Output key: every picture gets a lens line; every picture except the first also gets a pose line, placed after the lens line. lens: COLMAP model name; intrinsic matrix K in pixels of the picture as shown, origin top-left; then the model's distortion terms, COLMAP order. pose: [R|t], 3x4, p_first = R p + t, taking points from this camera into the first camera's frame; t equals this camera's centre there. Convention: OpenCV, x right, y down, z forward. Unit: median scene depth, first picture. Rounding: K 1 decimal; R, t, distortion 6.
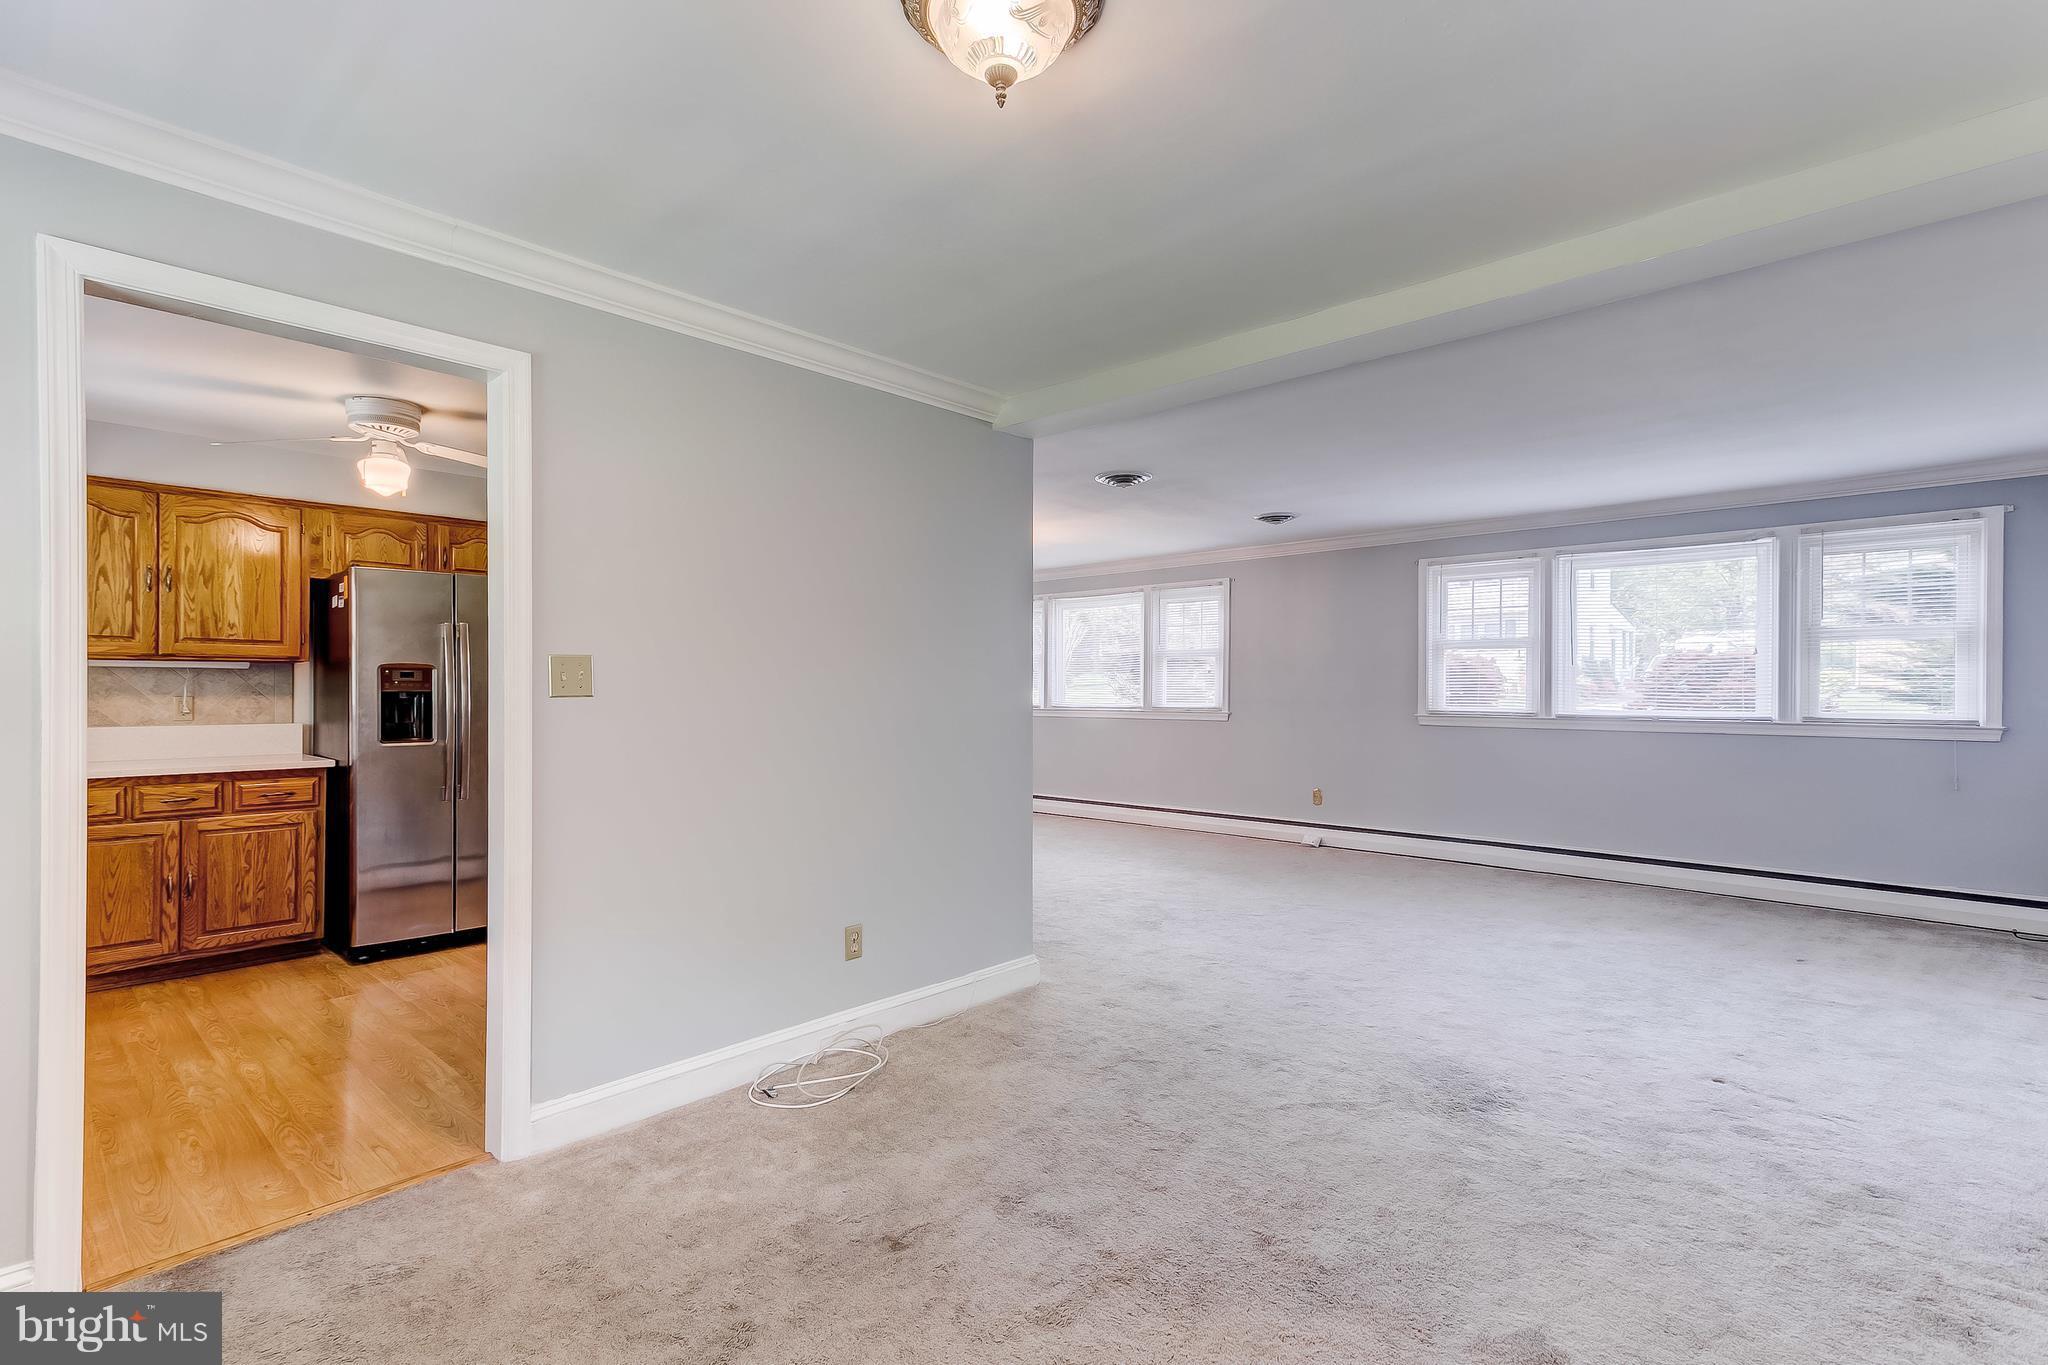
lens RADIAL K [[973.2, 0, 1028.2], [0, 973.2, 691.2], [0, 0, 1]] dist [0.020173, 0.002947]
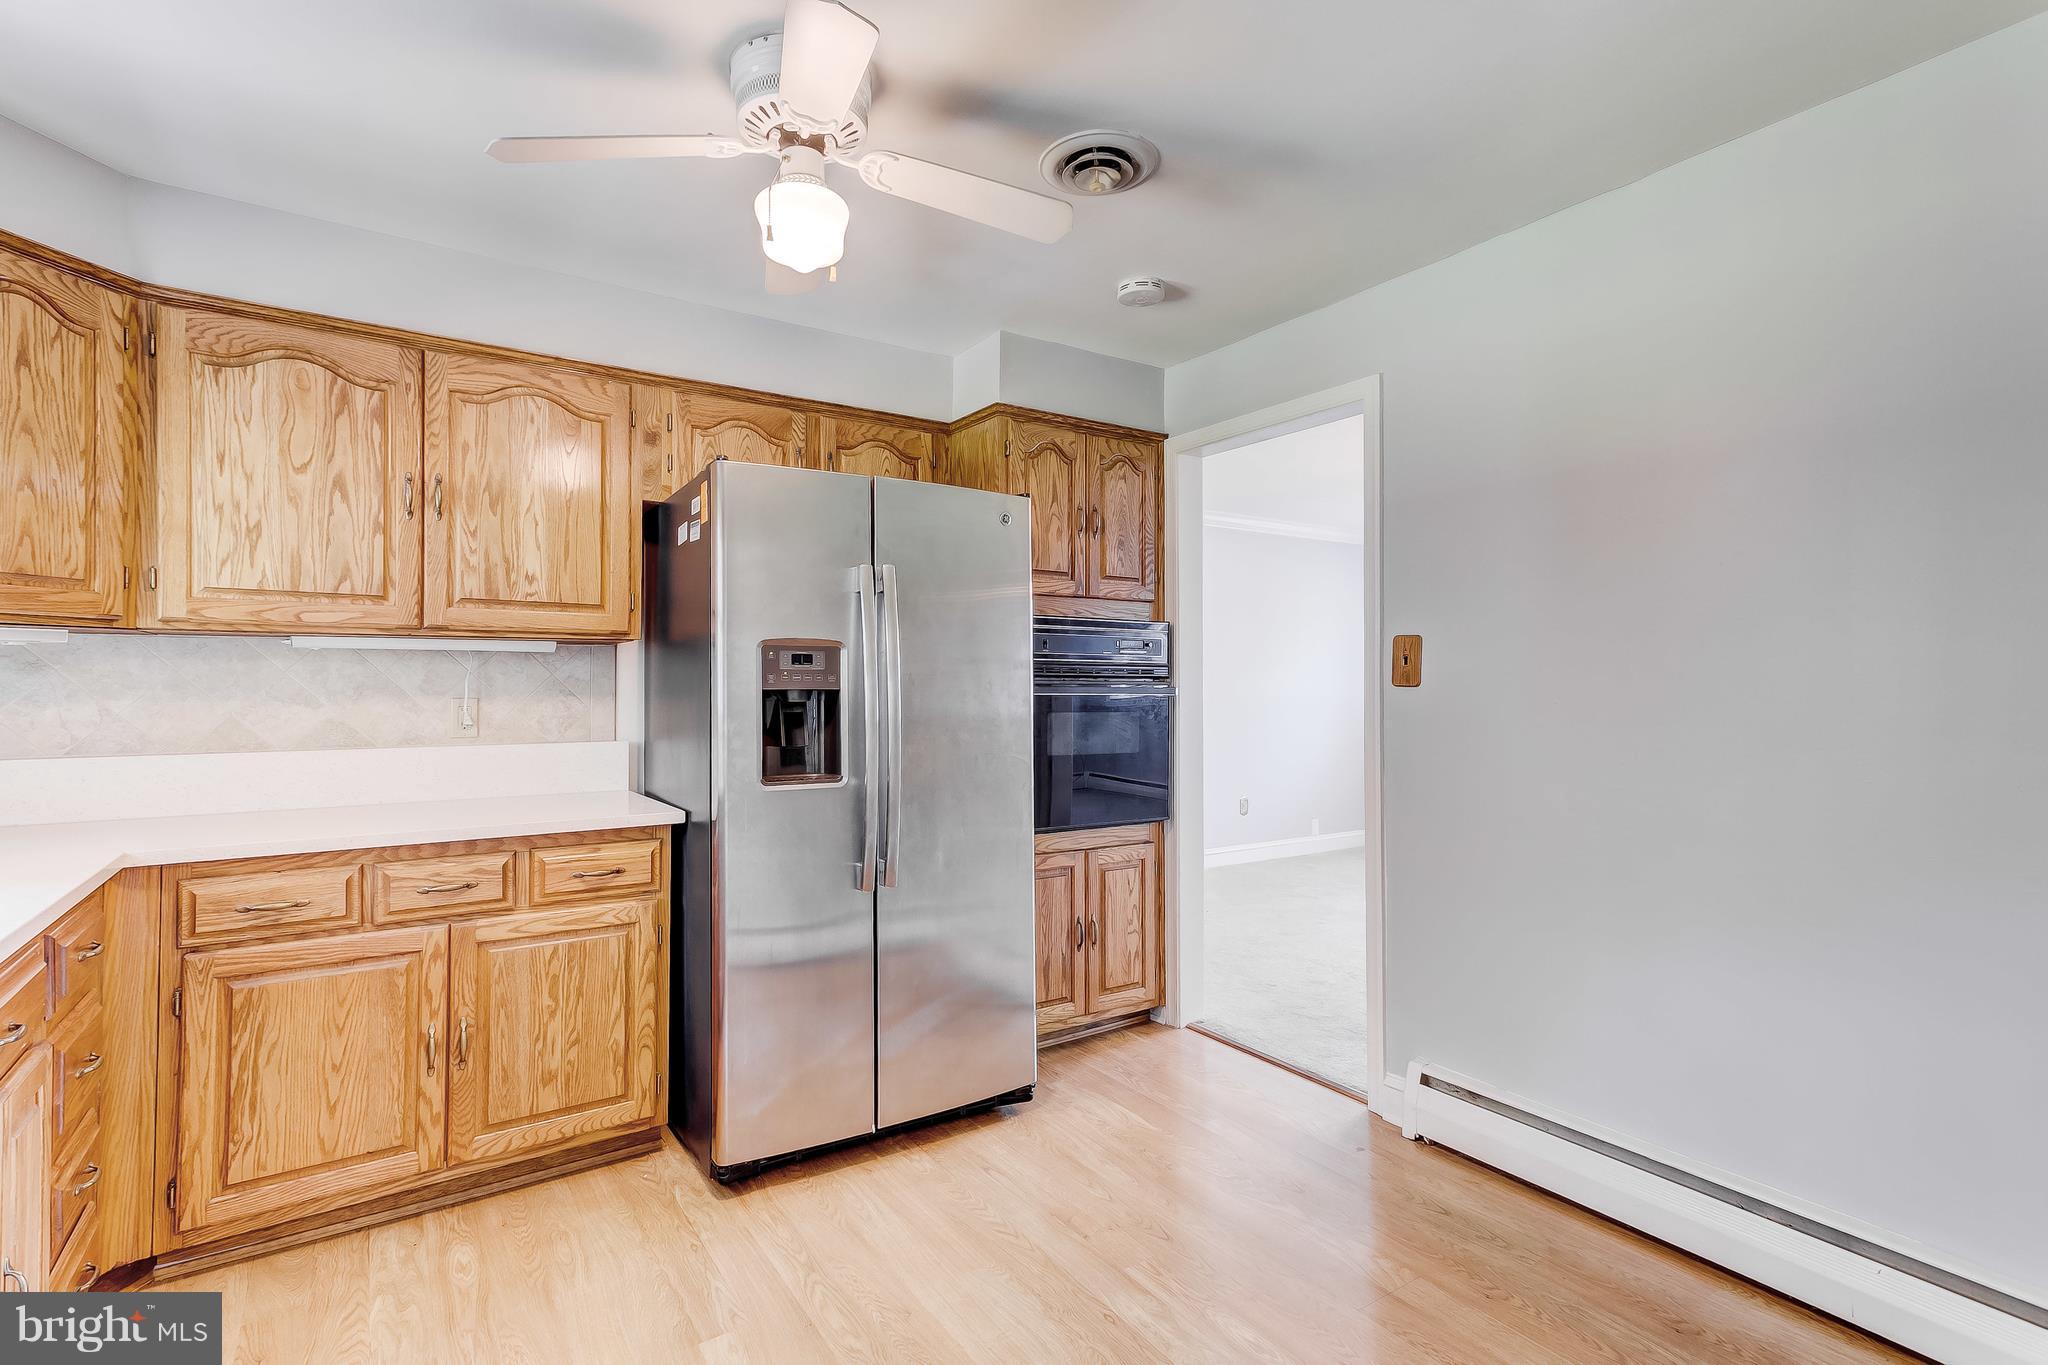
lens RADIAL K [[973.2, 0, 1024.4], [0, 973.2, 681.2], [0, 0, 1]] dist [0.020173, 0.002947]
pose [[0.975805, -0.004985, -0.218586, -0.403512], [0.003073, 0.999954, -0.009089, 0.001214], [0.218621, 0.008197, 0.975775, 0.509914]]
